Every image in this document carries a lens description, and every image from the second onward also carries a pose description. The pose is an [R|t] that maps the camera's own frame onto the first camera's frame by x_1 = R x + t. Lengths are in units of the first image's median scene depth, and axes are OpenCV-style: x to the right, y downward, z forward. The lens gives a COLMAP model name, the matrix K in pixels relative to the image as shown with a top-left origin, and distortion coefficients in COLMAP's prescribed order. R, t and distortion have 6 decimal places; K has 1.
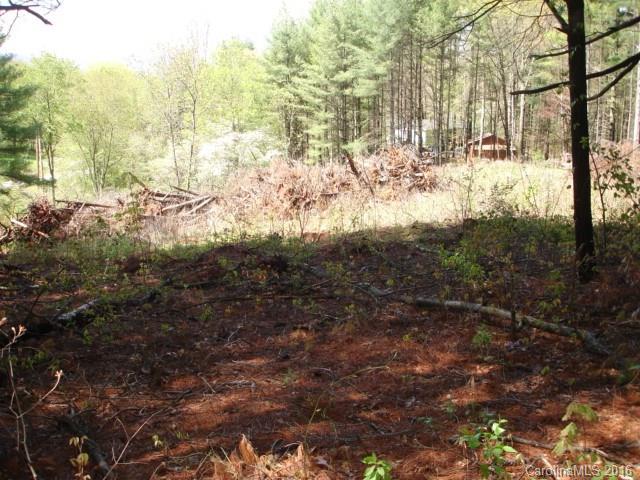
lens RADIAL K [[826.0, 0, 320.0], [0, 826.0, 240.0], [0, 0, 1]] dist [-0.031766, -0.023023]
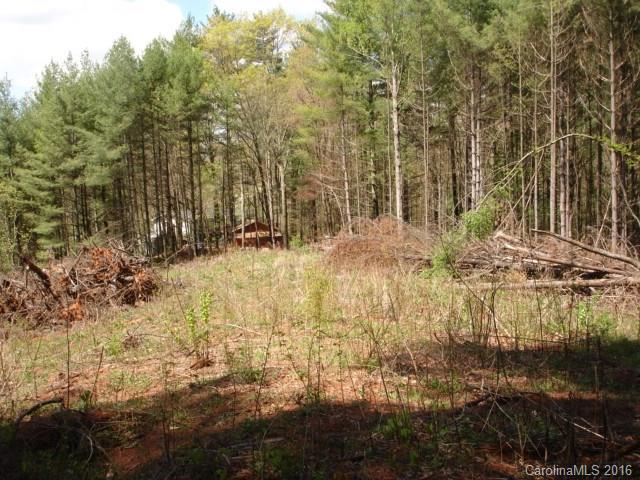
lens RADIAL K [[826.0, 0, 320.0], [0, 826.0, 240.0], [0, 0, 1]] dist [-0.031766, -0.023023]
pose [[0.963804, -0.065850, 0.258353, 0.049047], [0.093784, 0.990824, -0.097324, -0.012436], [-0.249573, 0.118030, 0.961136, 0.118497]]
